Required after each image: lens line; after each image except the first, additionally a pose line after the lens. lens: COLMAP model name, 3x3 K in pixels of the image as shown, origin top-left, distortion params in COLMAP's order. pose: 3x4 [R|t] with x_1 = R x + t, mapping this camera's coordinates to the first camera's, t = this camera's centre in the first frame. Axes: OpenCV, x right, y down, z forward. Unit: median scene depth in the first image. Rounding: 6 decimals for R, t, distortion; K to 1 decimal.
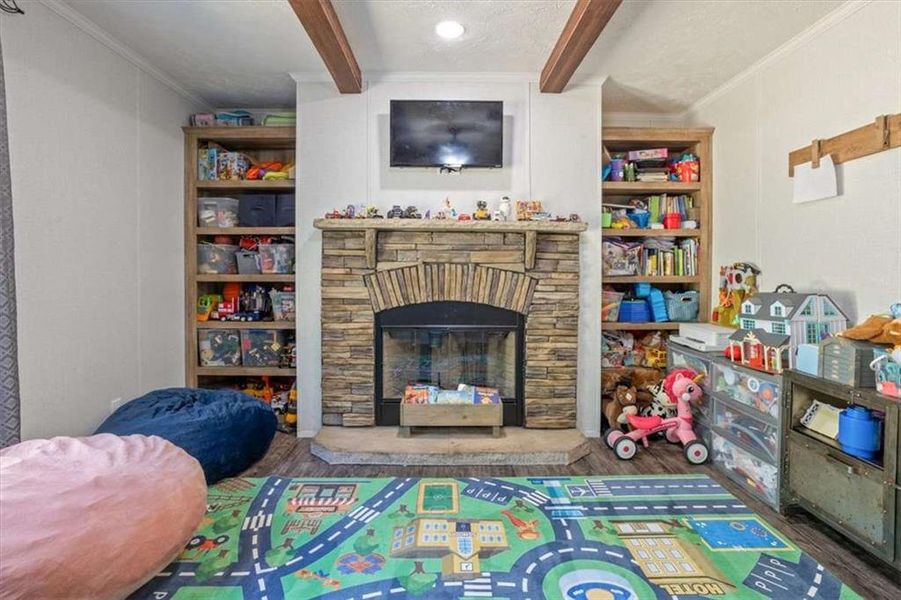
lens RADIAL K [[440.5, 0, 444.6], [0, 440.5, 286.1], [0, 0, 1]] dist [-0.046557, 0.026814]
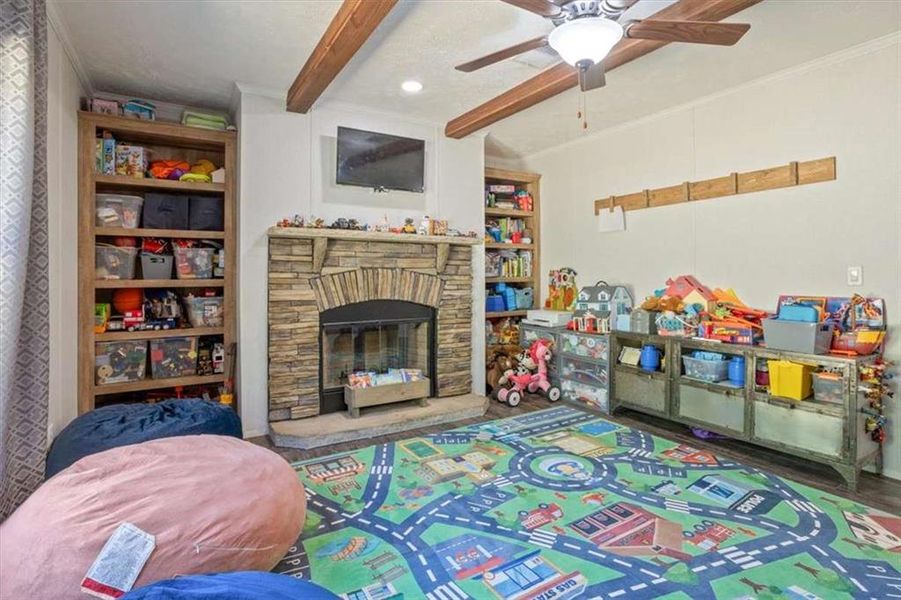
lens RADIAL K [[440.5, 0, 444.6], [0, 440.5, 286.1], [0, 0, 1]] dist [-0.046557, 0.026814]
pose [[0.868108, -0.019226, 0.496004, -0.435152], [0.022954, 0.999736, -0.001424, 0.002700], [-0.495845, 0.012621, 0.868319, -0.123792]]
